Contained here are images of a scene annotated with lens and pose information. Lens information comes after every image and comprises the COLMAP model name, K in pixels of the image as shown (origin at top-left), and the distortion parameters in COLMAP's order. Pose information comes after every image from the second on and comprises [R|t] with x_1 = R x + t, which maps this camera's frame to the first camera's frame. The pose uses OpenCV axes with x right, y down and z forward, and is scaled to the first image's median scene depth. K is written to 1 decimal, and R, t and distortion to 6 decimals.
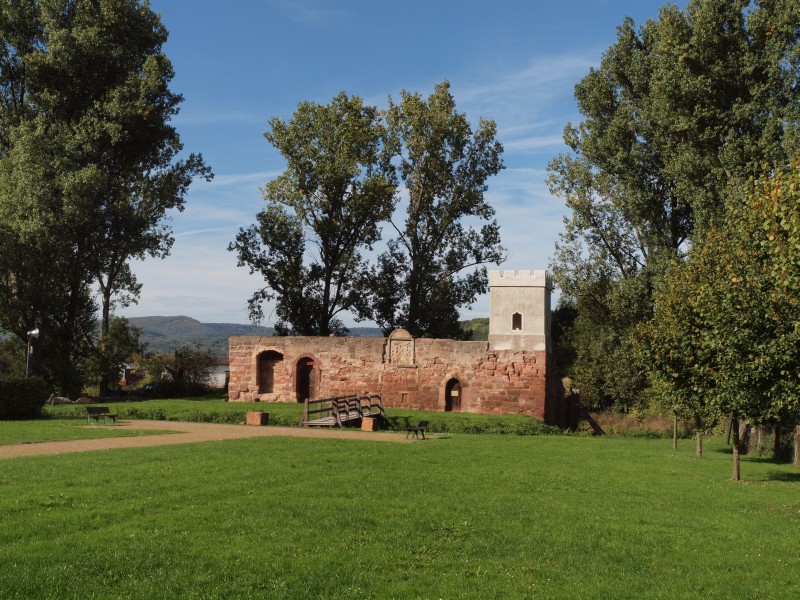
lens RADIAL K [[1202.7, 0, 398.2], [0, 1202.7, 298.0], [0, 0, 1]] dist [0.046320, 0.044893]
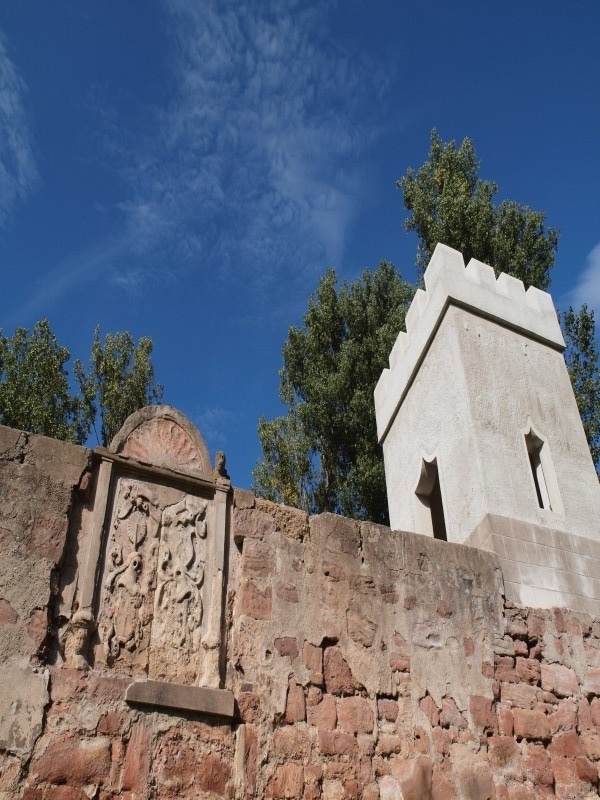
lens RADIAL K [[568.0, 0, 300.0], [0, 568.0, 400.0], [0, 0, 1]] dist [-0.127165, 0.103292]
pose [[0.871390, 0.291515, 0.394586, -0.021433], [0.221002, 0.484821, -0.846231, 0.106038], [-0.437992, 0.824602, 0.358043, 0.889702]]
